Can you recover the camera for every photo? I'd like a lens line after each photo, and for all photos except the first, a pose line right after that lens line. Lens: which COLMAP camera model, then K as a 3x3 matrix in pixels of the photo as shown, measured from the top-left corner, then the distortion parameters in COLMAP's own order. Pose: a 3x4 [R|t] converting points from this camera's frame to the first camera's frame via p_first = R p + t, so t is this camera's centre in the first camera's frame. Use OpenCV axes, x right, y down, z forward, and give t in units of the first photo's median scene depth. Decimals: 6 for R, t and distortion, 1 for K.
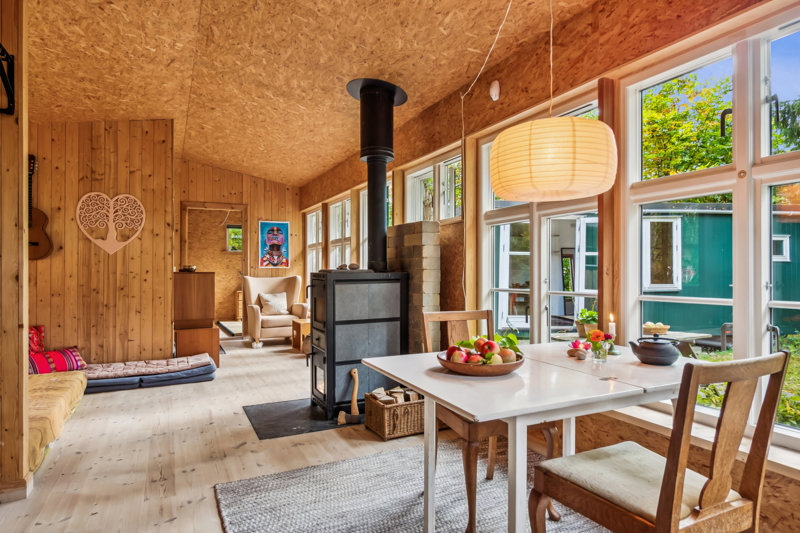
lens RADIAL K [[480.7, 0, 402.5], [0, 480.7, 267.1], [0, 0, 1]] dist [0.006205, 0.000043]
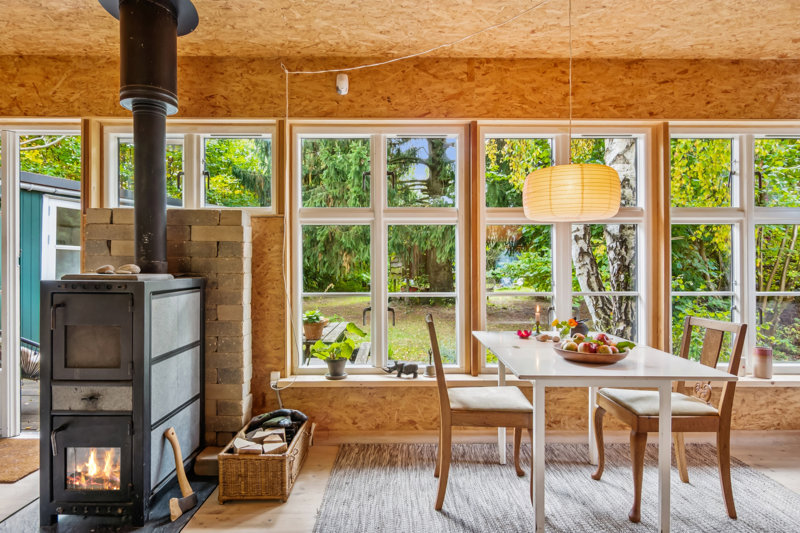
lens RADIAL K [[480.7, 0, 402.6], [0, 480.7, 267.3], [0, 0, 1]] dist [0.006205, 0.000043]
pose [[0.430999, 0.002730, 0.902348, -0.600289], [-0.012201, 0.999922, 0.002803, -0.011424], [-0.902270, -0.012217, 0.430999, 0.477495]]
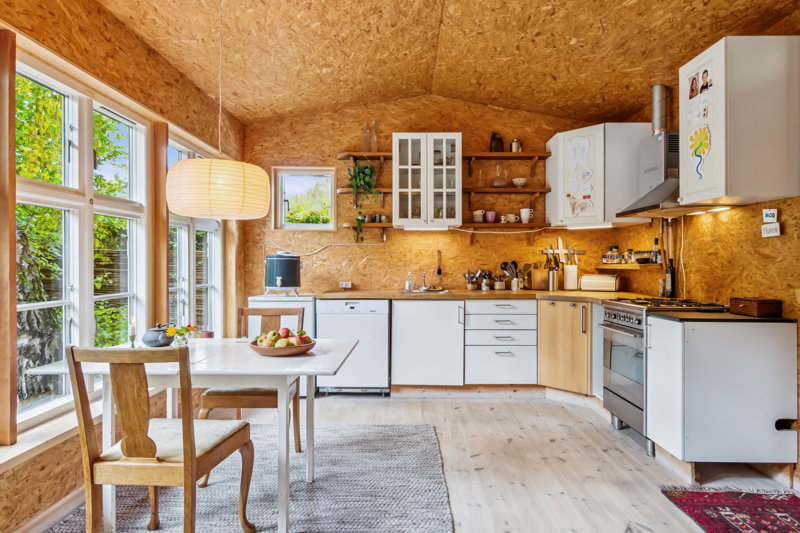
lens RADIAL K [[480.7, 0, 400.4], [0, 480.7, 265.8], [0, 0, 1]] dist [0.006205, 0.000043]
pose [[-0.889404, 0.002722, 0.457114, -0.377010], [-0.000086, 0.999981, -0.006122, -0.008806], [-0.457122, -0.005484, -0.889387, 1.071984]]
